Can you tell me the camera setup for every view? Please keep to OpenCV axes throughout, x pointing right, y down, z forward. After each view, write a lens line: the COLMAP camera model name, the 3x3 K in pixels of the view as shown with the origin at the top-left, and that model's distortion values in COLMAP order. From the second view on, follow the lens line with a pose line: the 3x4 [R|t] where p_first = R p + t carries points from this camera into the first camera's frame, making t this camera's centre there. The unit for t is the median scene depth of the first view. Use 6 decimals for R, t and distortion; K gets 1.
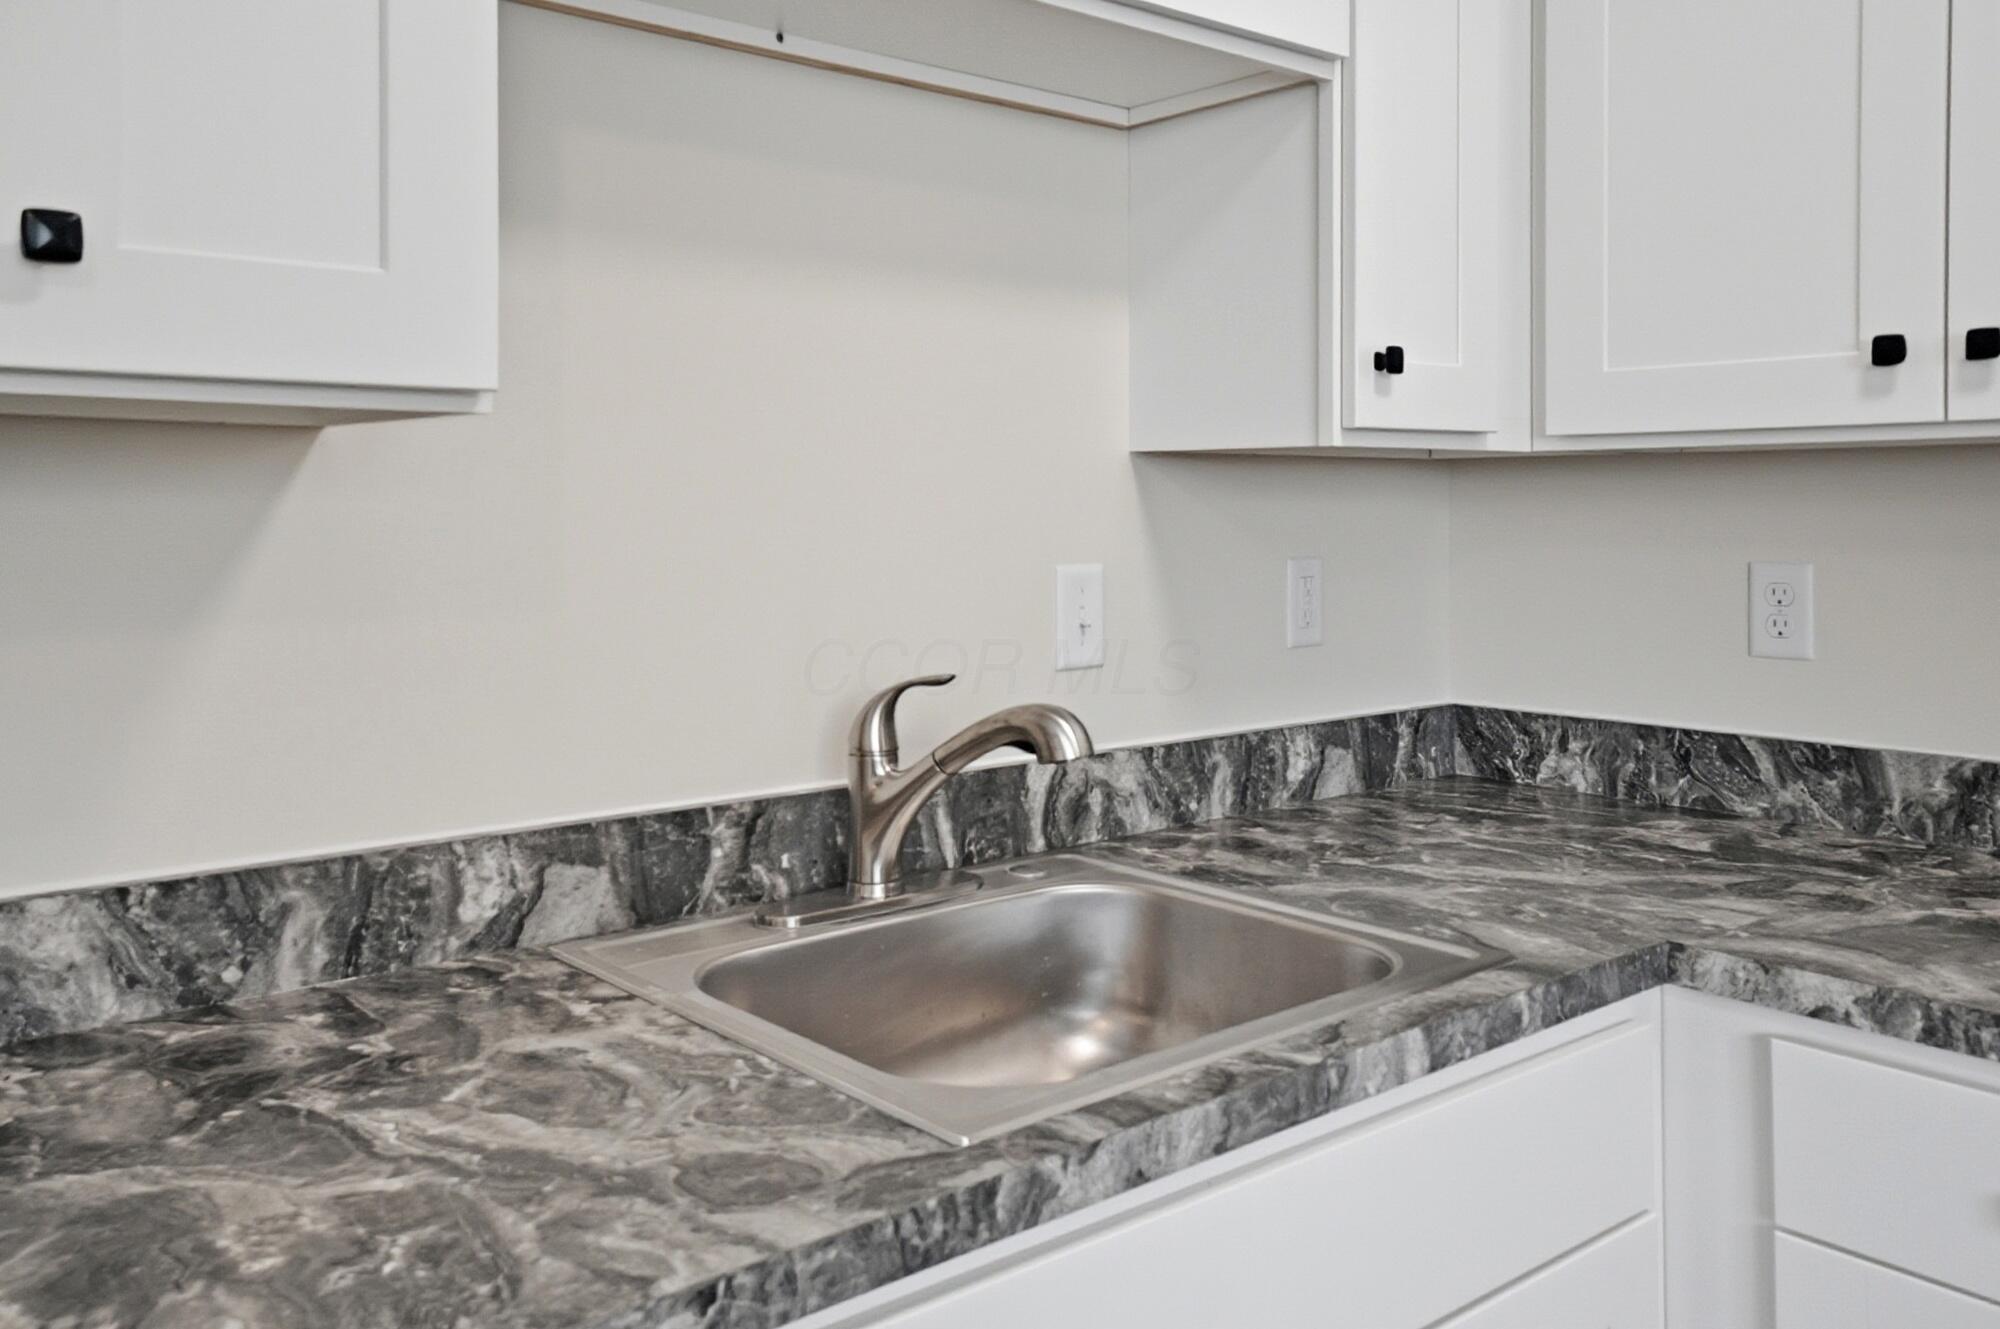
lens RADIAL K [[1611.2, 0, 965.8], [0, 1611.2, 497.1], [0, 0, 1]] dist [0.022472, 0.006458]
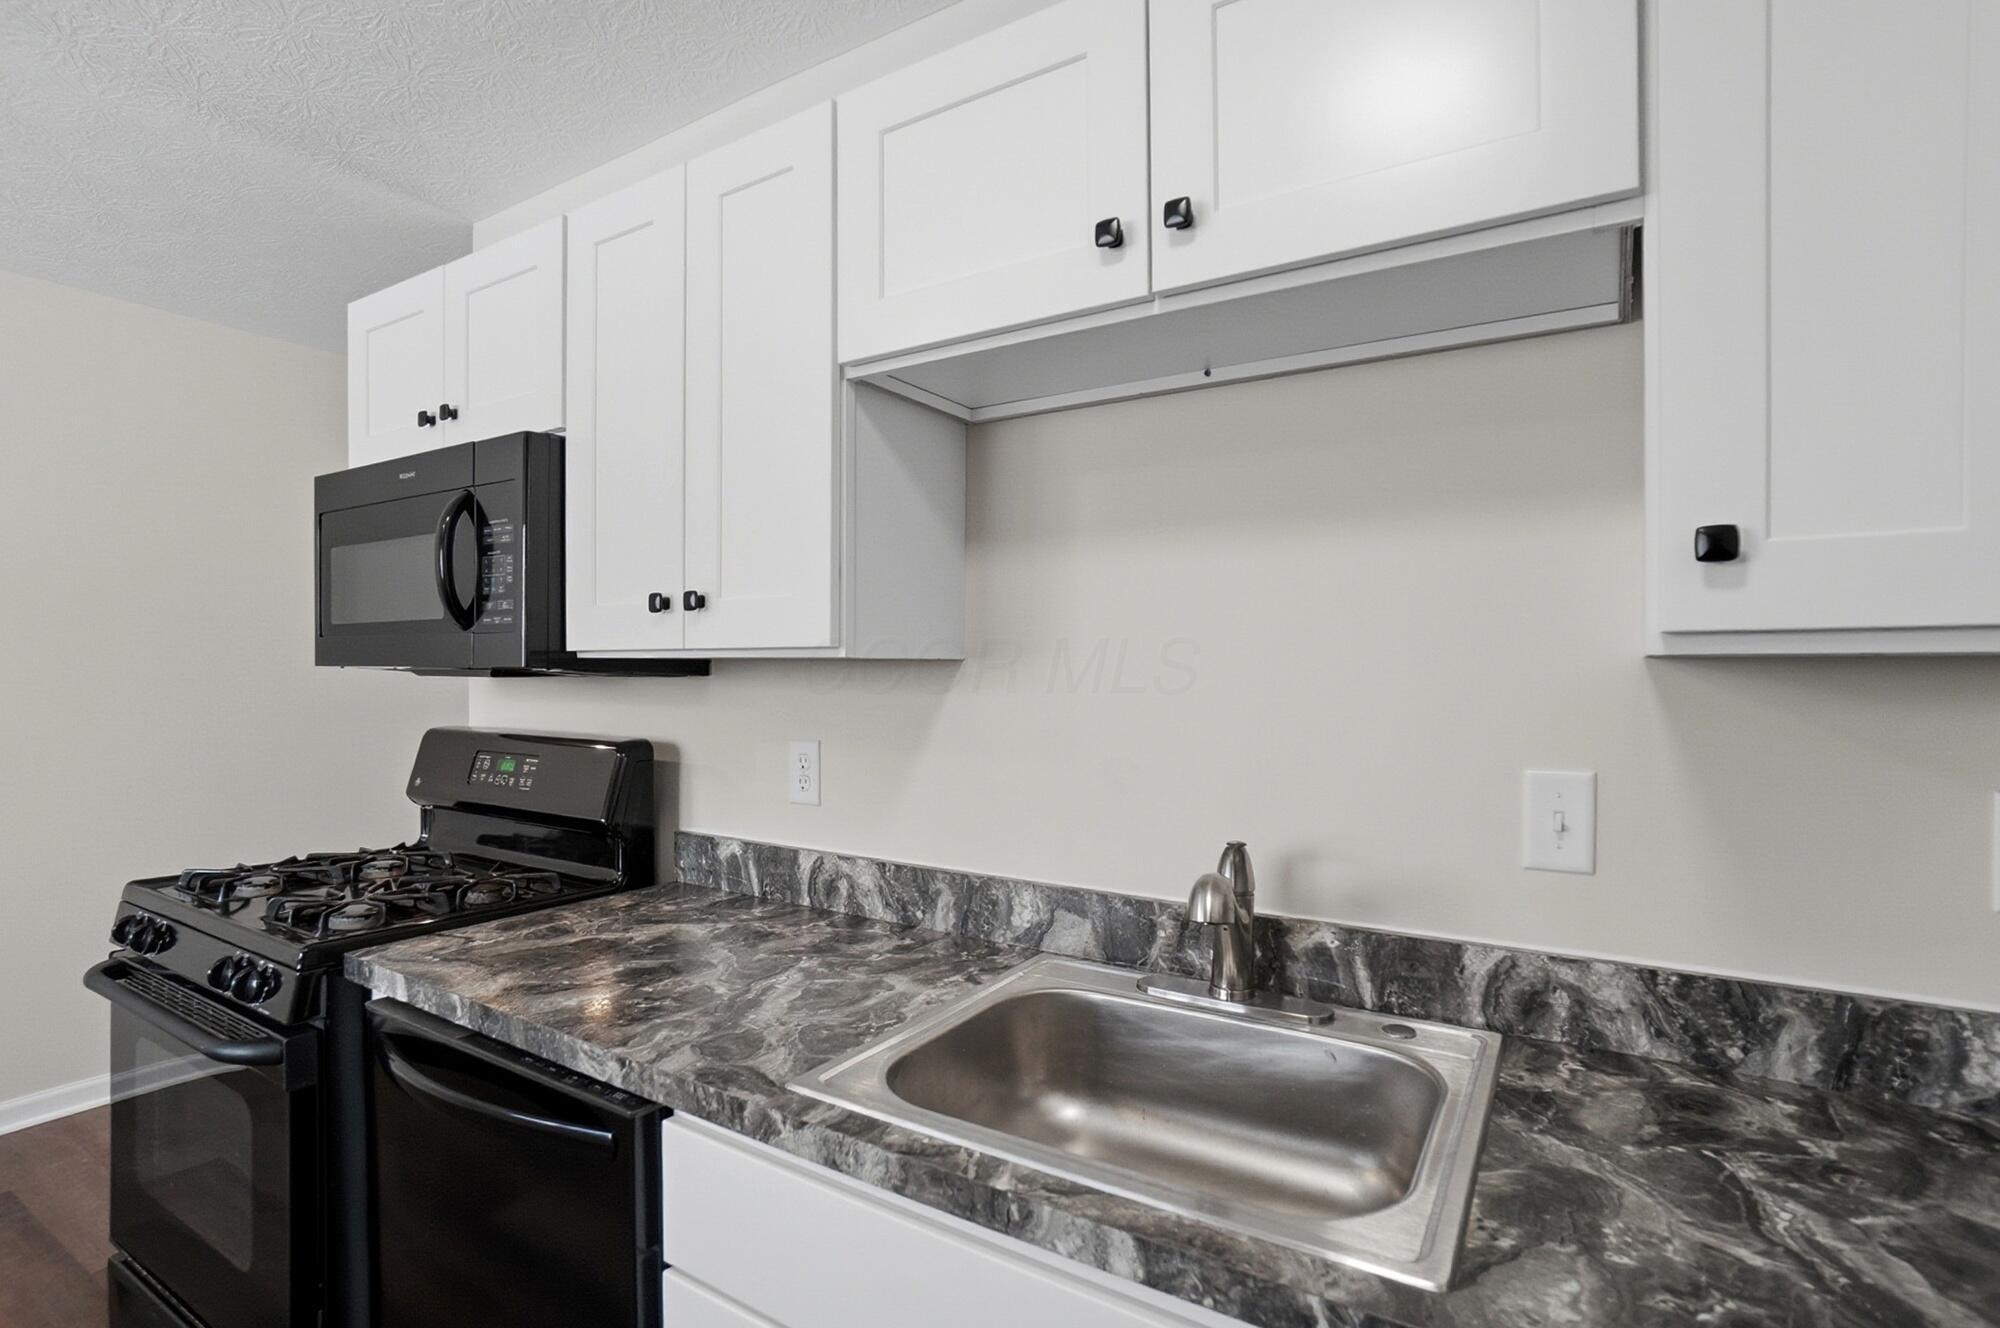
lens RADIAL K [[971.6, 0, 975.1], [0, 971.6, 683.0], [0, 0, 1]] dist [-0.067256, 0.027046]
pose [[0.289548, 0.014737, -0.957050, 0.635333], [0.000445, 0.999879, 0.015531, -0.026432], [0.957163, -0.004923, 0.289507, 0.559066]]
